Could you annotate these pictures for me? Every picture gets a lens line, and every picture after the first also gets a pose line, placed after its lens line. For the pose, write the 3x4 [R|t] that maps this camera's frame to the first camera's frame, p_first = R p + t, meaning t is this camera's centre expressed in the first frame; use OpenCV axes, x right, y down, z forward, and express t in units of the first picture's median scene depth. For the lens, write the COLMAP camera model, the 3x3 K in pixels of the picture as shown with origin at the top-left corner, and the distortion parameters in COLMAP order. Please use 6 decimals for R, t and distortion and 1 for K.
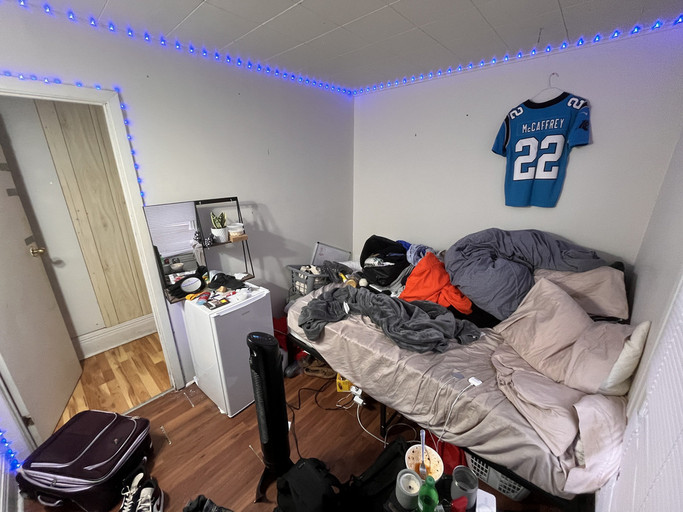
lens RADIAL K [[276.6, 0, 341.8], [0, 276.6, 255.3], [0, 0, 1]] dist [0.000420, -0.000180]
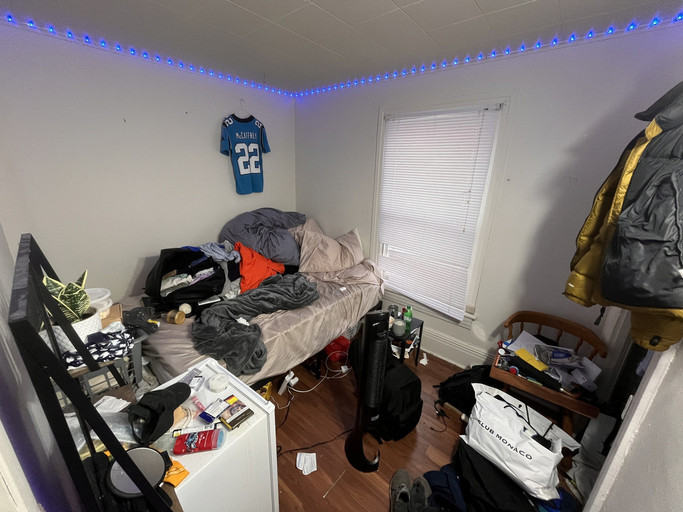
lens RADIAL K [[276.6, 0, 340.6], [0, 276.6, 256.2], [0, 0, 1]] dist [0.000420, -0.000180]
pose [[-0.030846, -0.304005, 0.952171, -0.811108], [0.281883, 0.911311, 0.300091, -0.191204], [-0.958953, 0.277658, 0.057584, 0.614371]]
